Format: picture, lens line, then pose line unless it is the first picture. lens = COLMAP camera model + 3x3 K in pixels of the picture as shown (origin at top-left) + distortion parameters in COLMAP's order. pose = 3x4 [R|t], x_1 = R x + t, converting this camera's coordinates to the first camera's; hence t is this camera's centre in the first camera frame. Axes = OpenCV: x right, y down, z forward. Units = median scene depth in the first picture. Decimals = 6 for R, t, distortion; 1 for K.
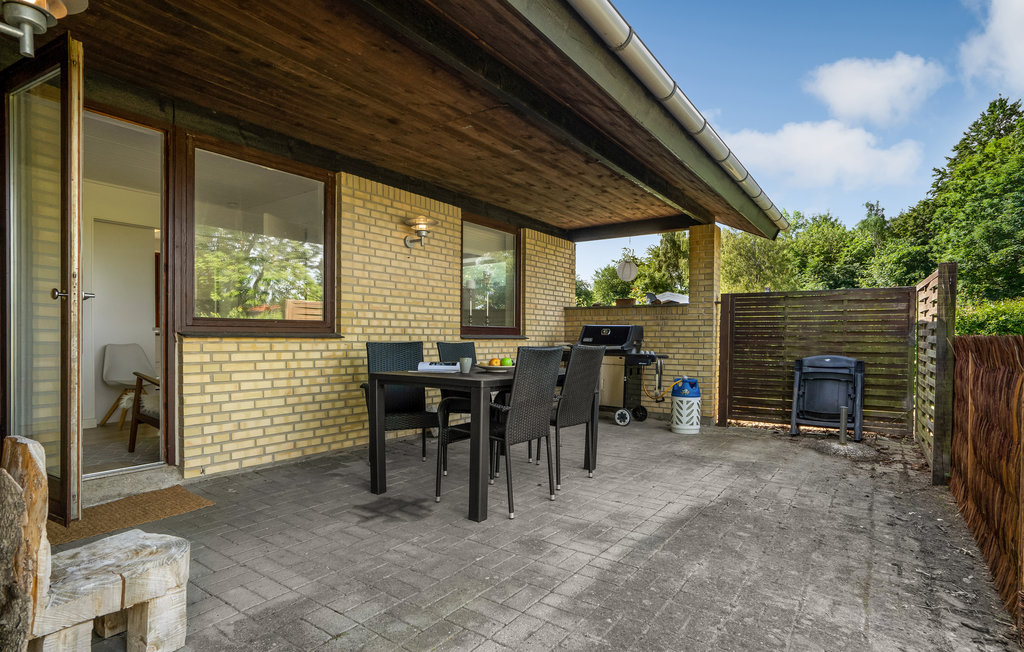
lens RADIAL K [[532.3, 0, 512.0], [0, 532.3, 326.0], [0, 0, 1]] dist [0.000406, 0.030584]
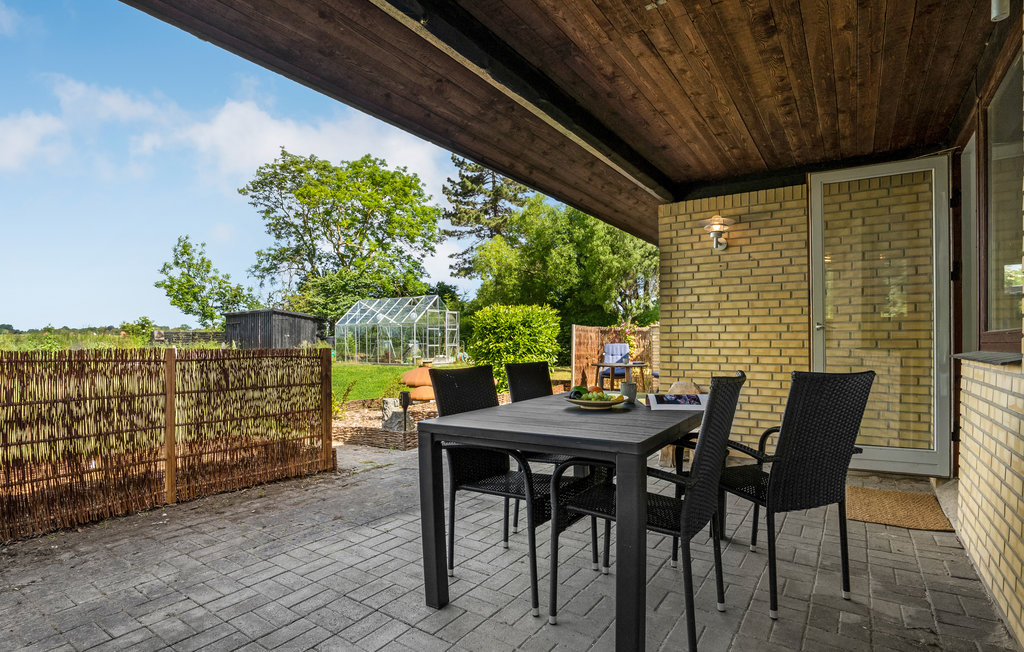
lens RADIAL K [[525.9, 0, 512.0], [0, 525.9, 326.0], [0, 0, 1]] dist [-0.035345, 0.000931]
pose [[-0.999418, -0.010655, -0.032420, 0.092898], [-0.008939, 0.998574, -0.052623, 0.018240], [0.032935, -0.052302, -0.998088, 1.559335]]
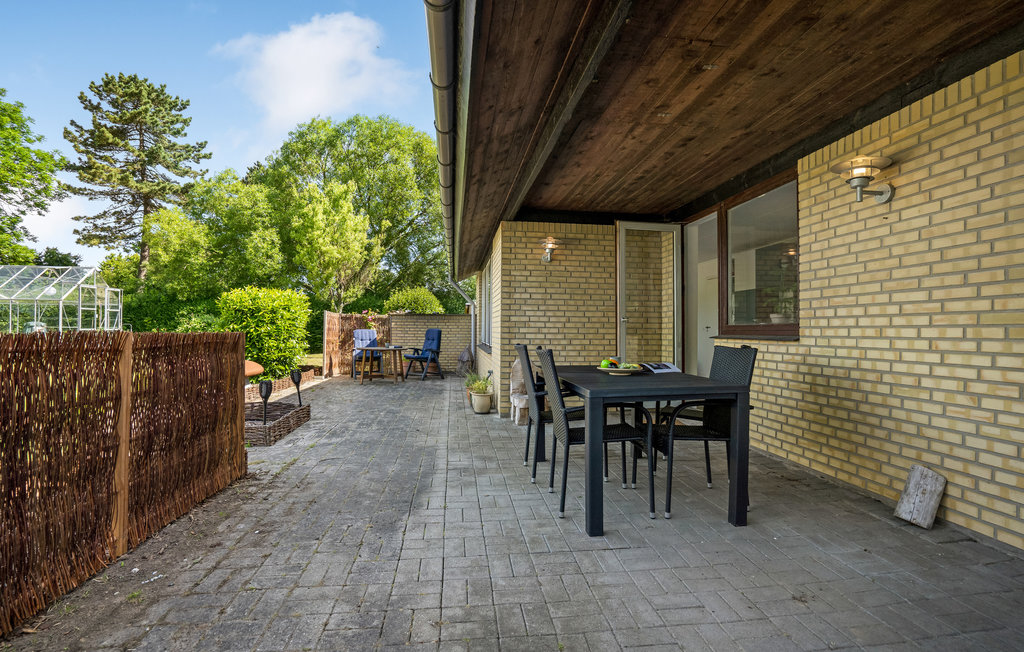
lens RADIAL K [[473.9, 0, 515.5], [0, 473.9, 297.7], [0, 0, 1]] dist [-0.002183, 0.000442]
pose [[-0.736846, -0.061898, -0.673221, 0.650905], [-0.000818, 0.995881, -0.090670, 0.024739], [0.676061, -0.066259, -0.733861, 1.409311]]
